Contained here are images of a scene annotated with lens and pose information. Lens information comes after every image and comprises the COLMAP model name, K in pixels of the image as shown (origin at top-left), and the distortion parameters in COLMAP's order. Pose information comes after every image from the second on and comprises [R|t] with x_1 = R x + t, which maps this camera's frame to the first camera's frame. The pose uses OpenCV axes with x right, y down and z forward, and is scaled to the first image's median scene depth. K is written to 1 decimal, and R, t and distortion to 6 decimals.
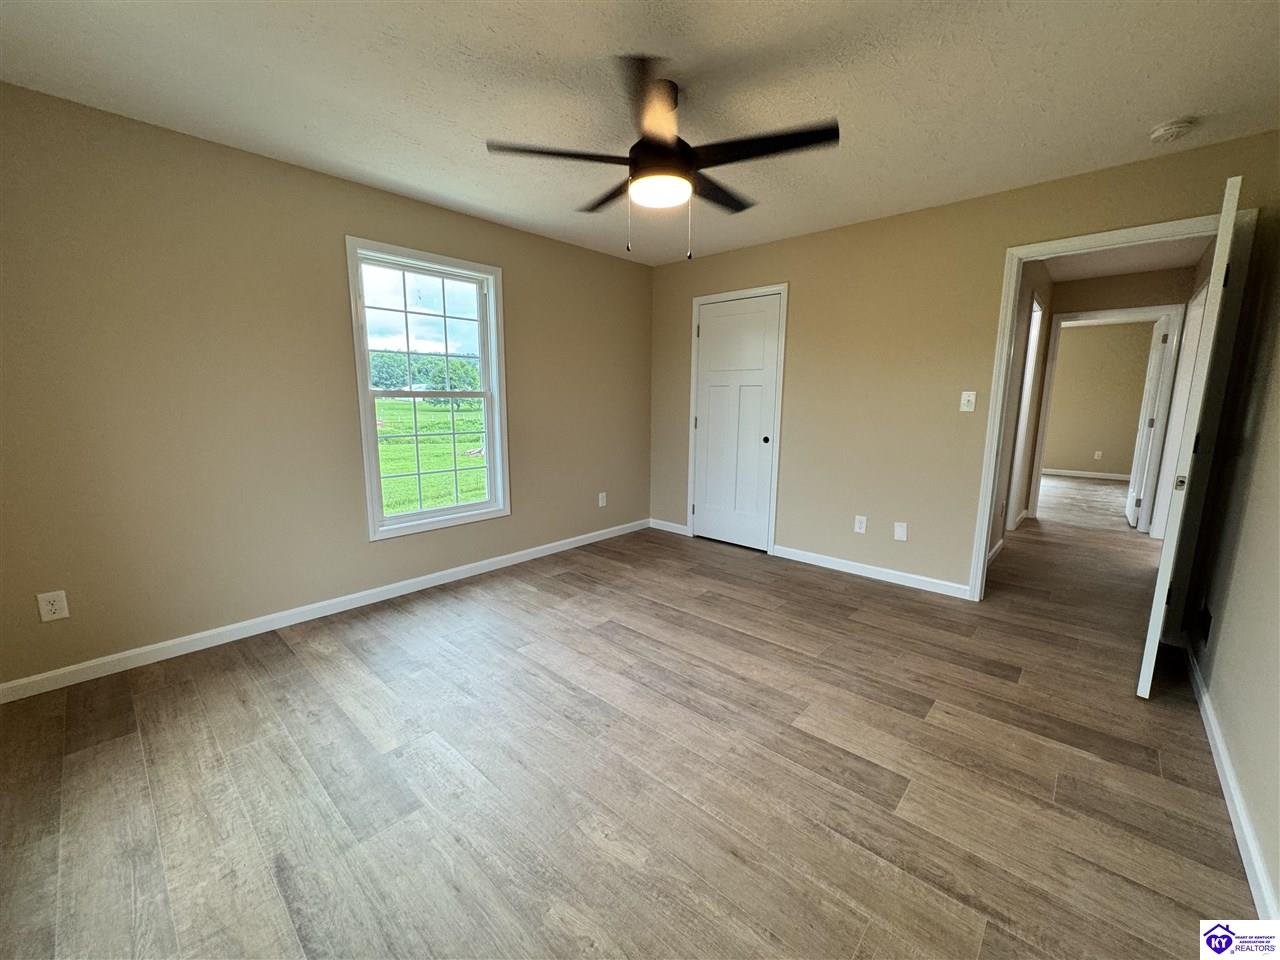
lens RADIAL K [[509.9, 0, 641.0], [0, 509.9, 481.0], [0, 0, 1]] dist [-0.003021, 0.000155]
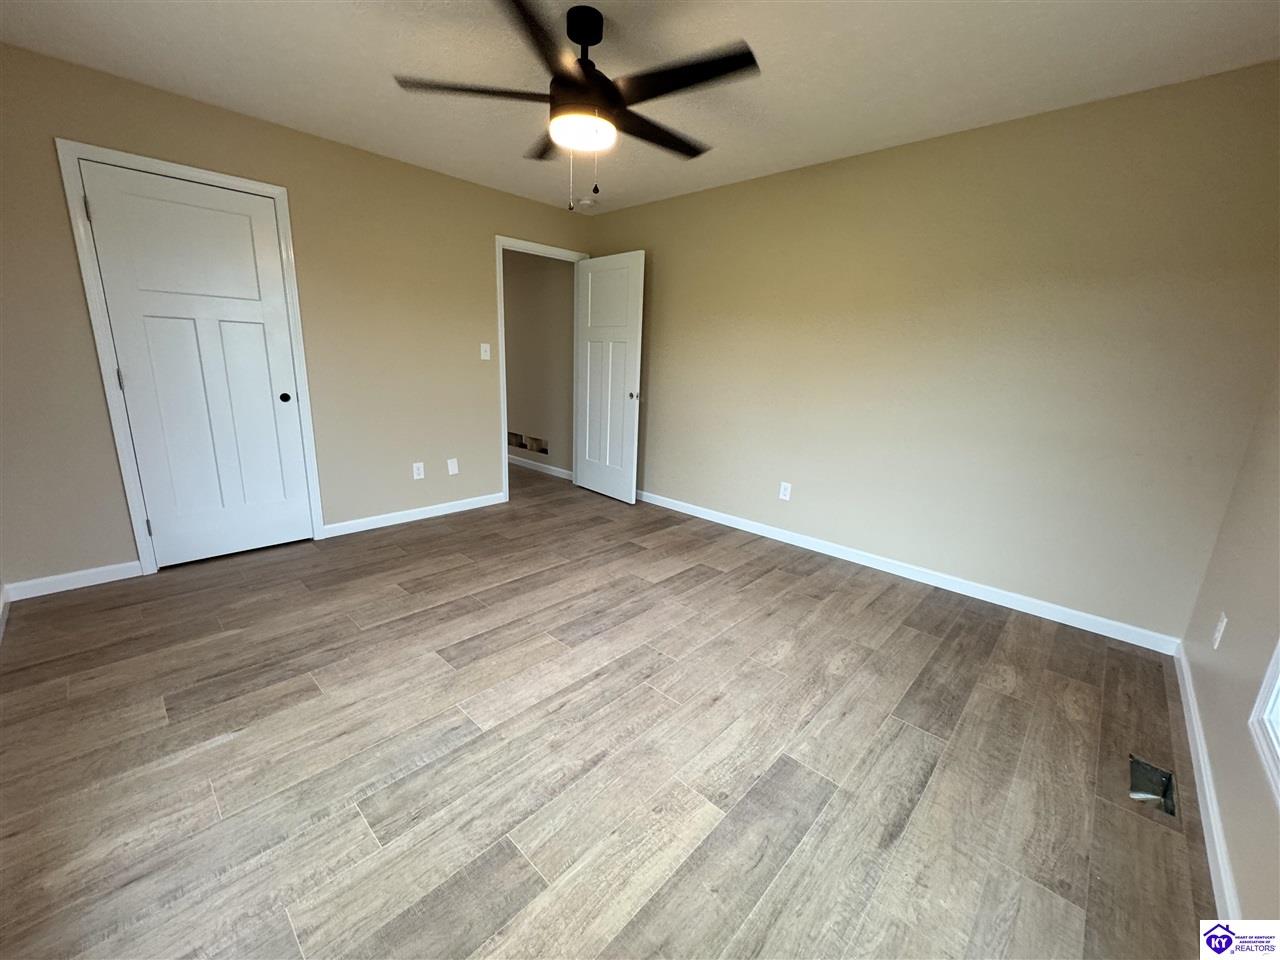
lens RADIAL K [[509.9, 0, 641.0], [0, 509.9, 481.0], [0, 0, 1]] dist [-0.003021, 0.000155]
pose [[0.012036, -0.239892, 0.970725, -0.806826], [0.122020, 0.963892, 0.236691, -0.119197], [-0.992455, 0.115599, 0.040873, 0.722866]]
